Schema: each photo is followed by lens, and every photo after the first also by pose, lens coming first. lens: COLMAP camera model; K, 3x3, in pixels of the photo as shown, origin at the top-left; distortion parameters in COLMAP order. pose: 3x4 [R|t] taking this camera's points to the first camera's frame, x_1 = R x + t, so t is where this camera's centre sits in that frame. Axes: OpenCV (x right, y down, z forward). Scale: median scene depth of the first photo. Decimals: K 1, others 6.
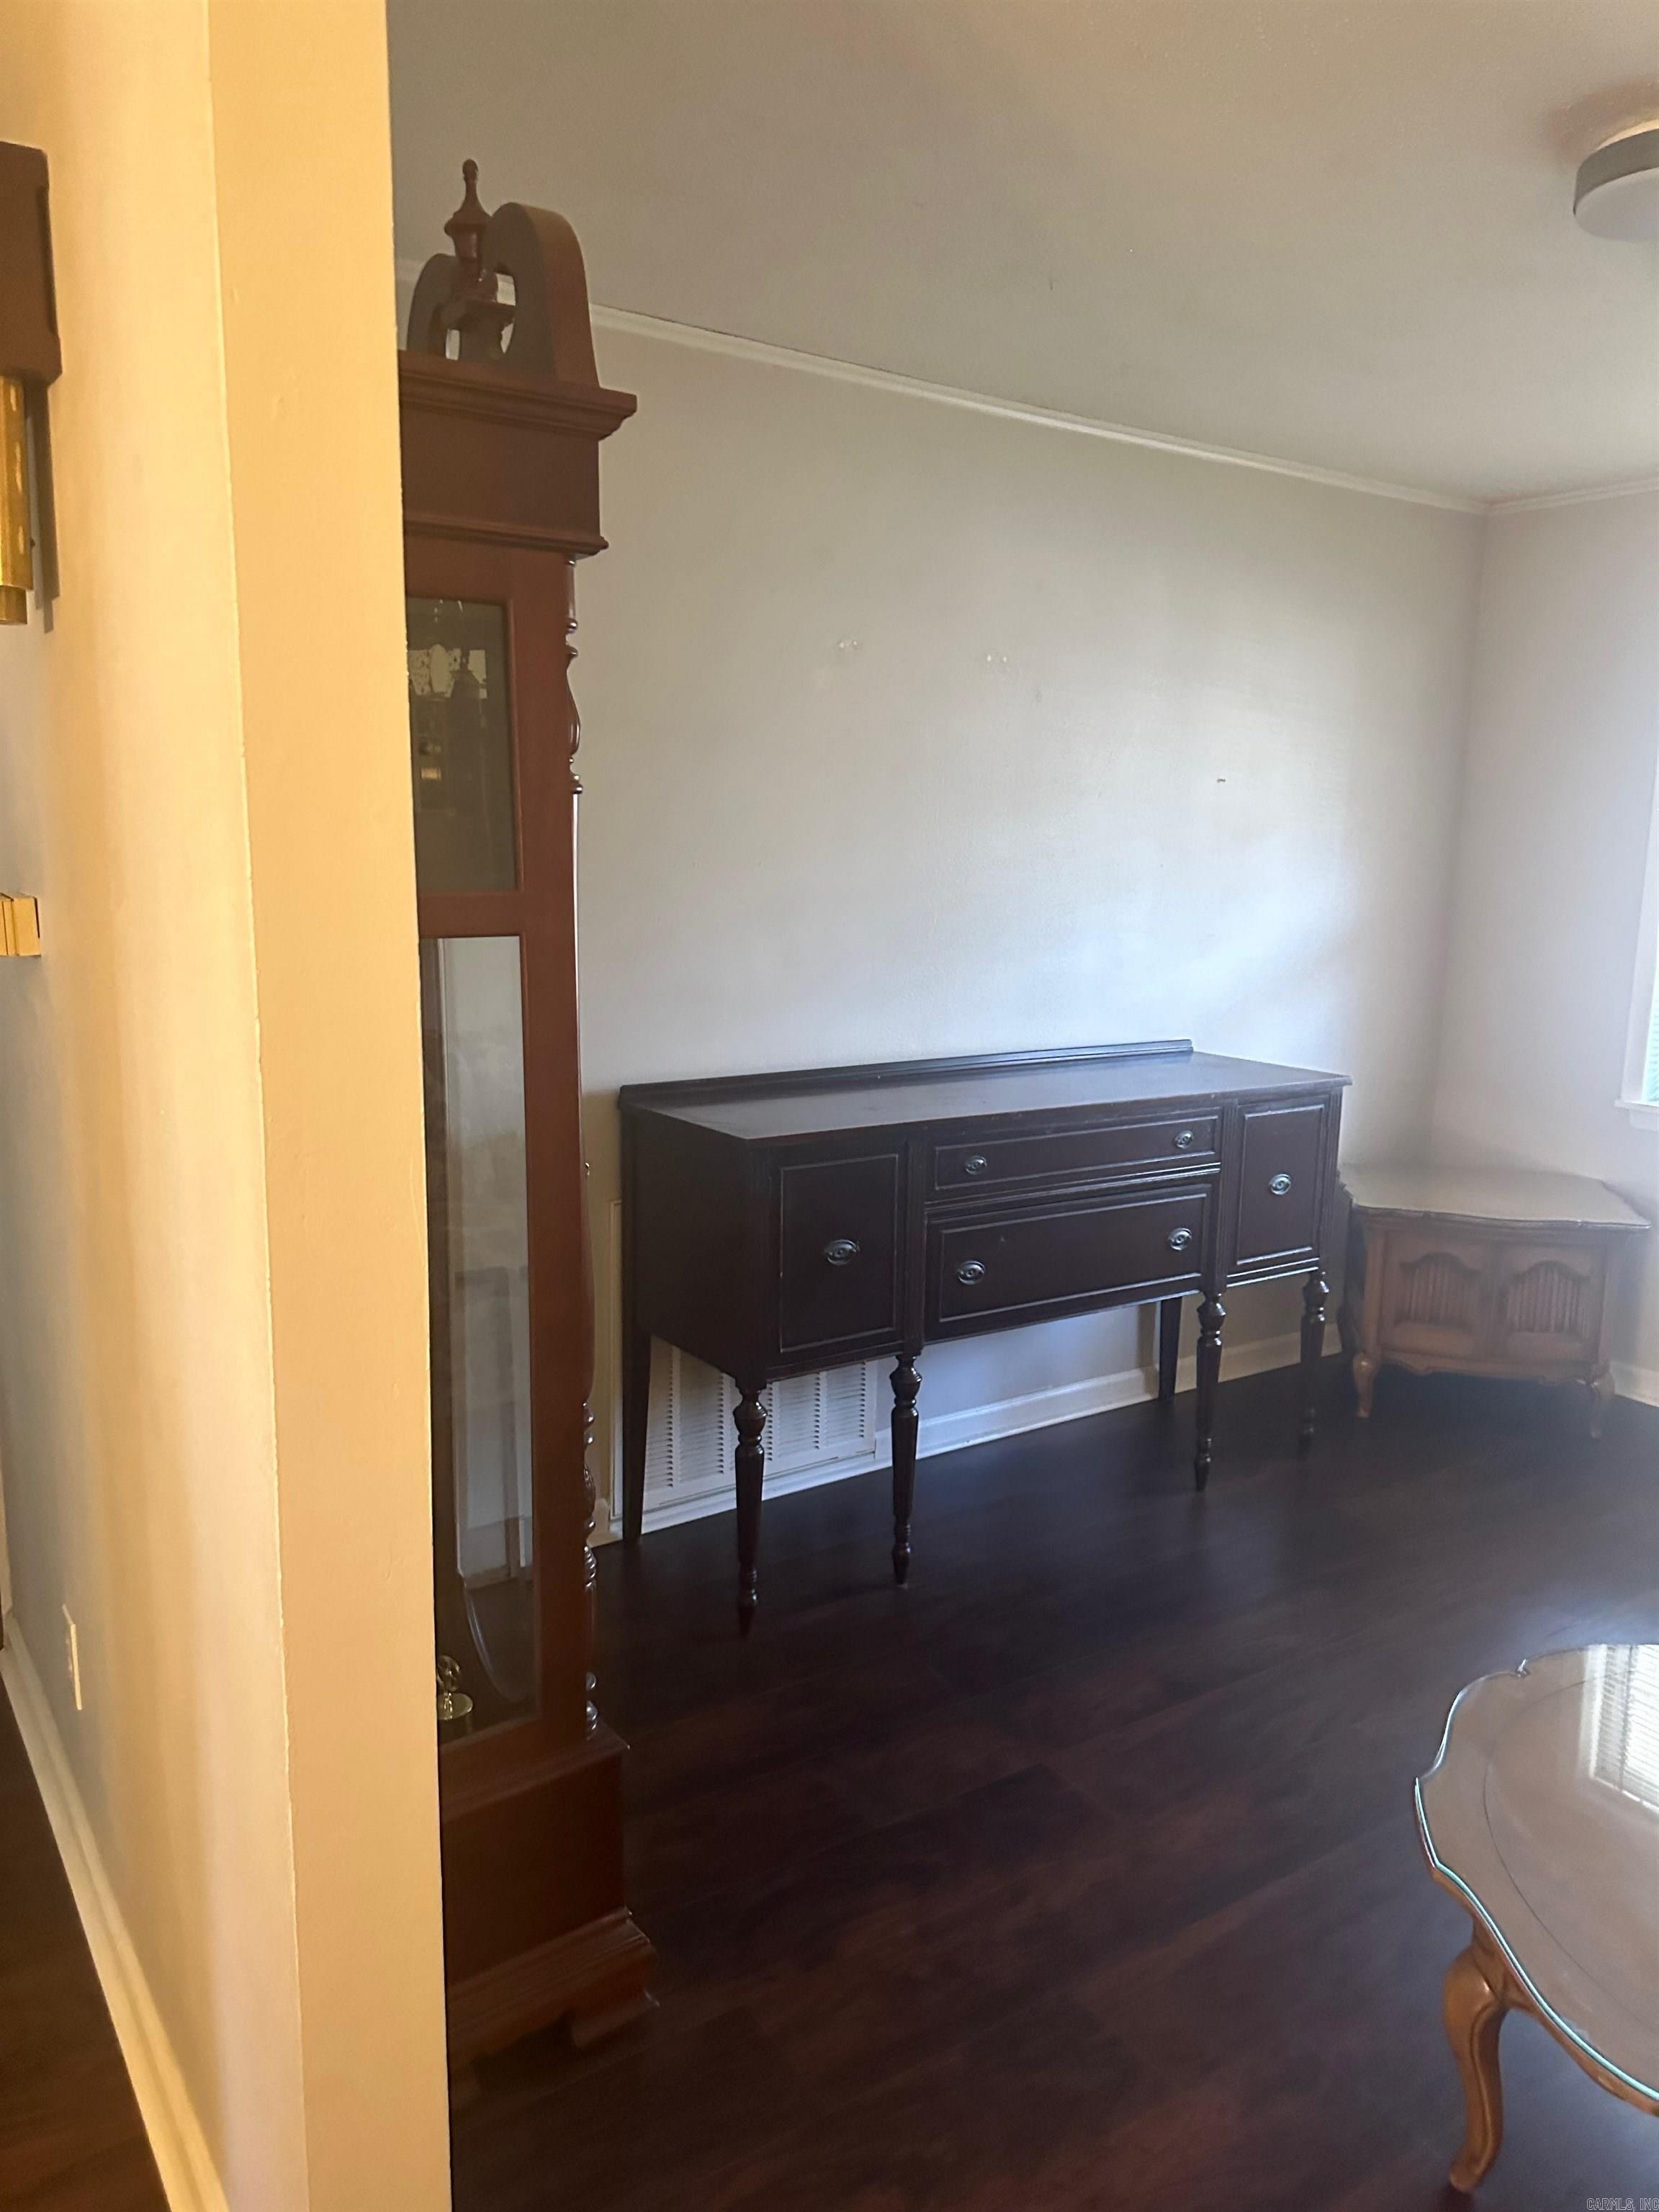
lens RADIAL K [[1561.7, 0, 827.2], [0, 1561.7, 1118.3], [0, 0, 1]] dist [0.082872, -0.002761]
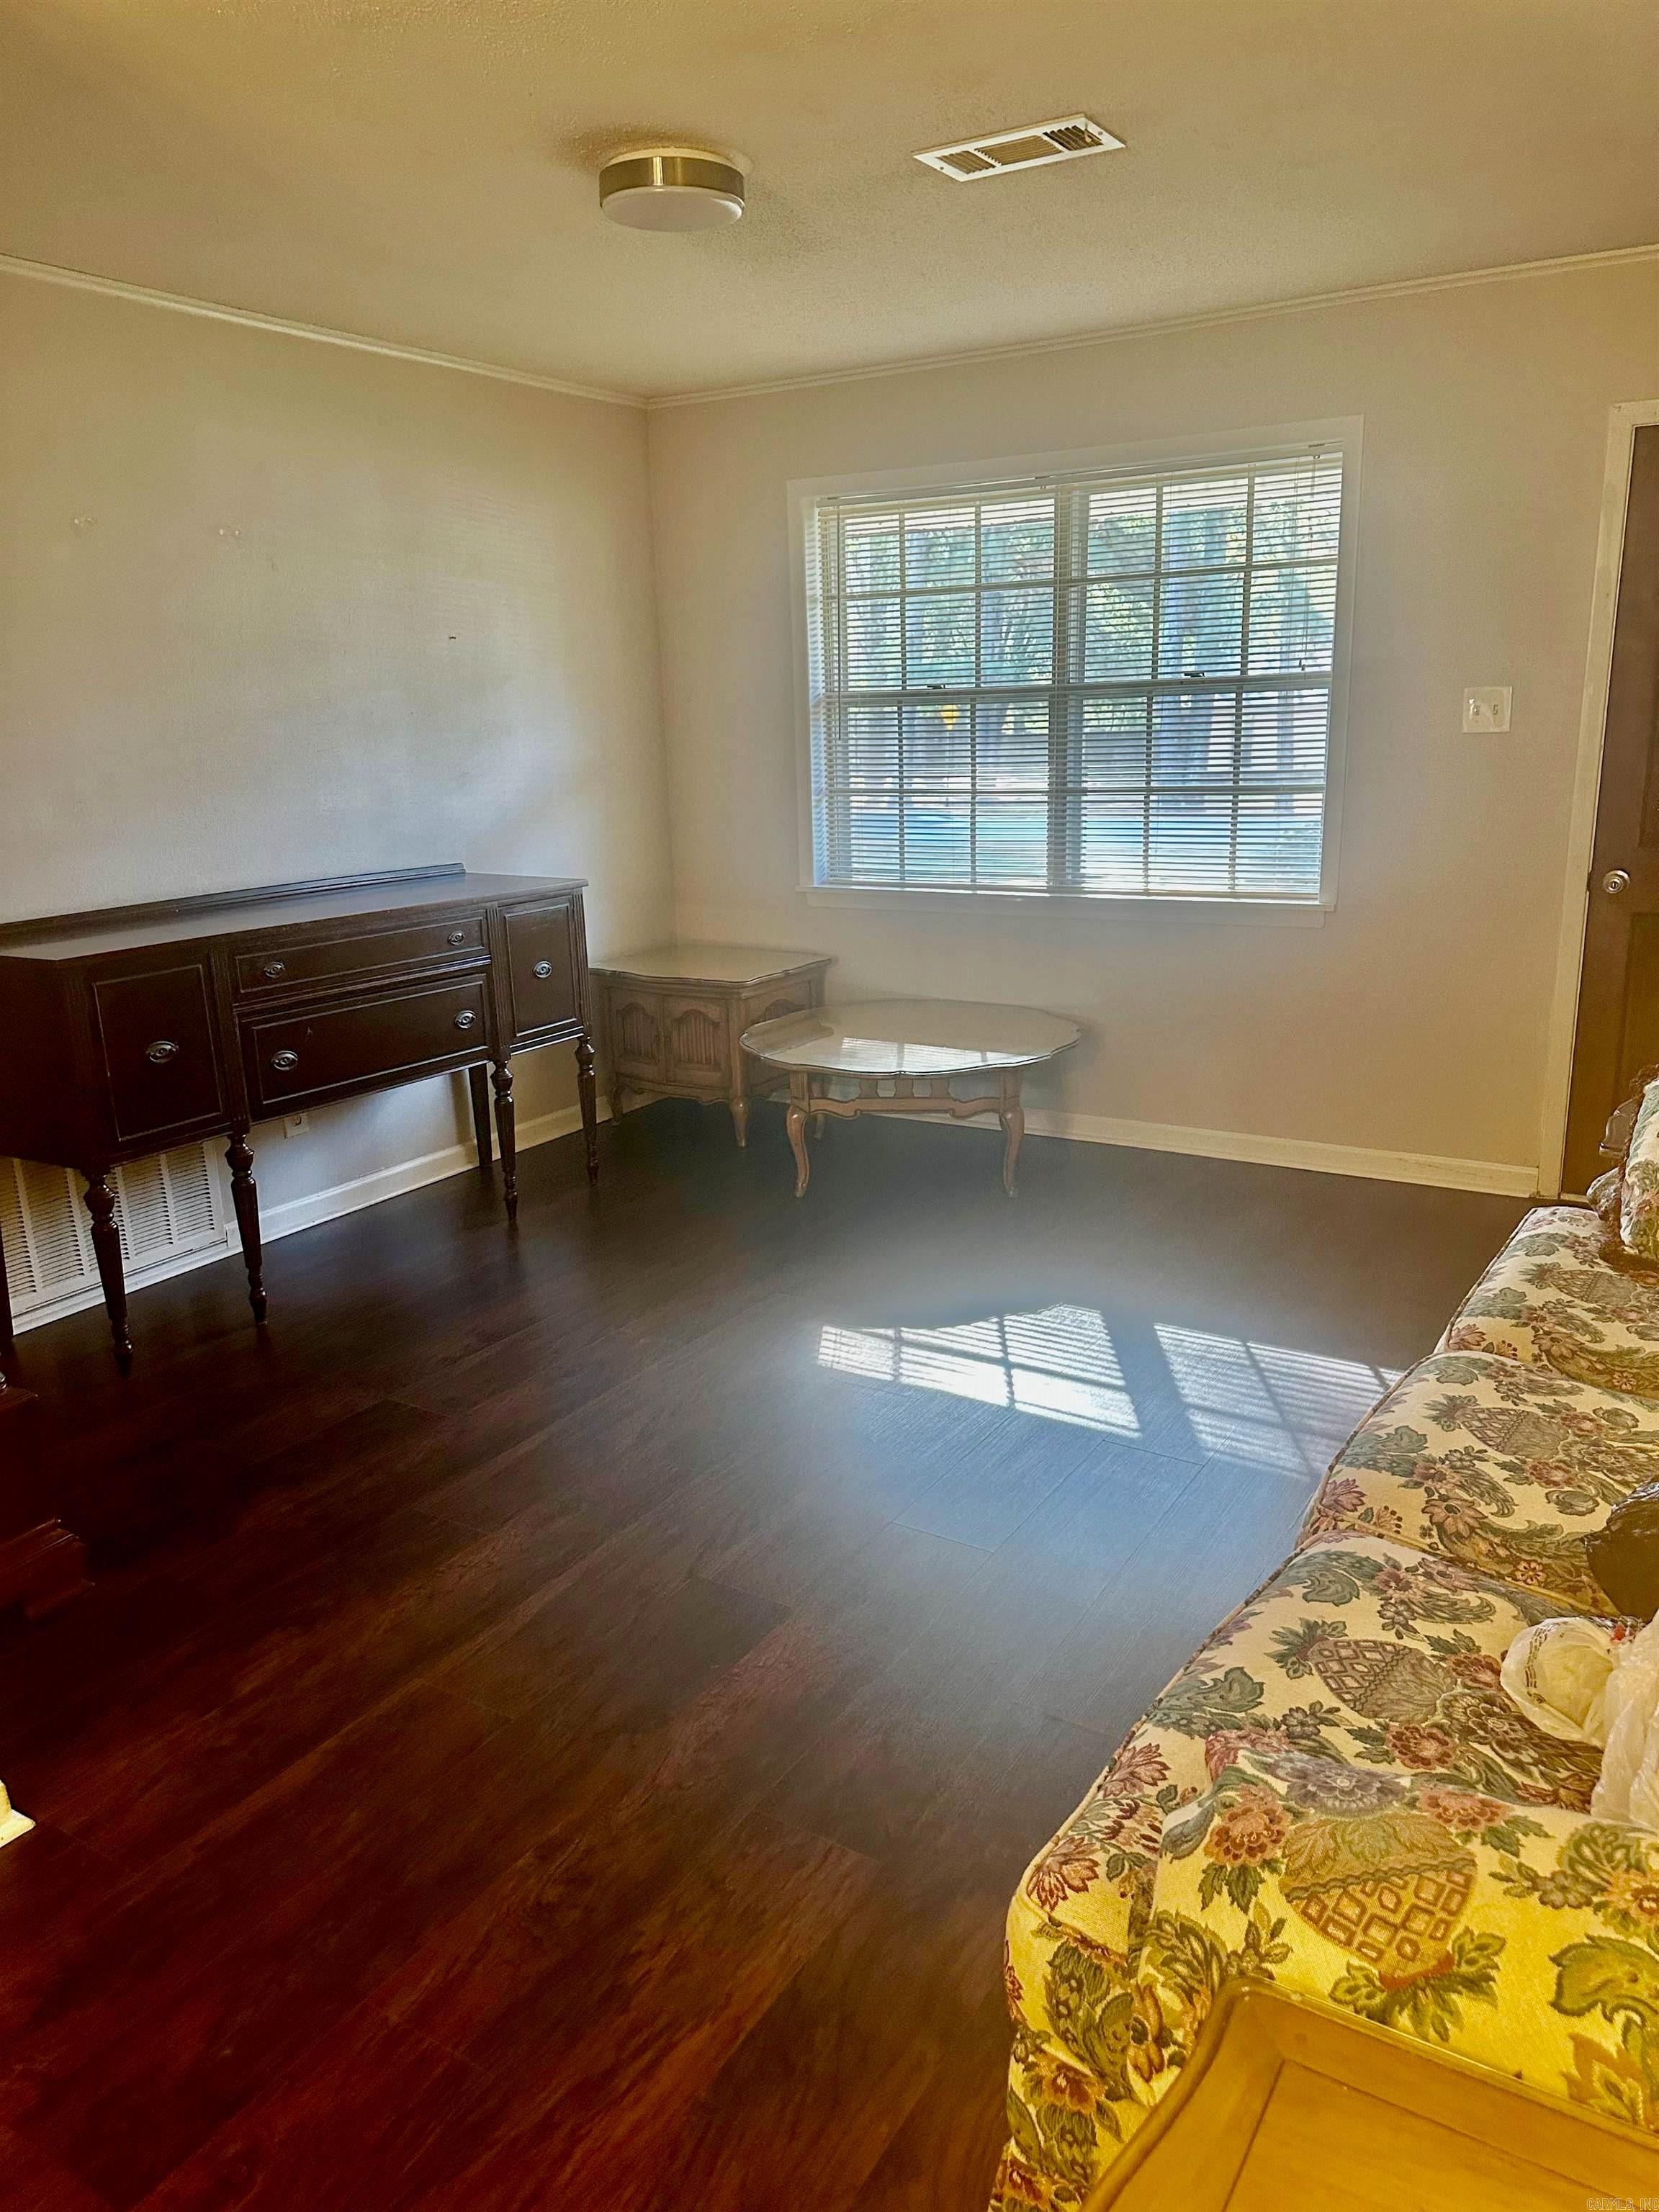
lens RADIAL K [[1553.2, 0, 803.9], [0, 1553.2, 1106.7], [0, 0, 1]] dist [0.177102, -0.351096]
pose [[0.916319, -0.150847, 0.370951, 0.003239], [0.125651, 0.987861, 0.091333, 0.071174], [-0.380225, -0.037080, 0.924150, -0.251261]]
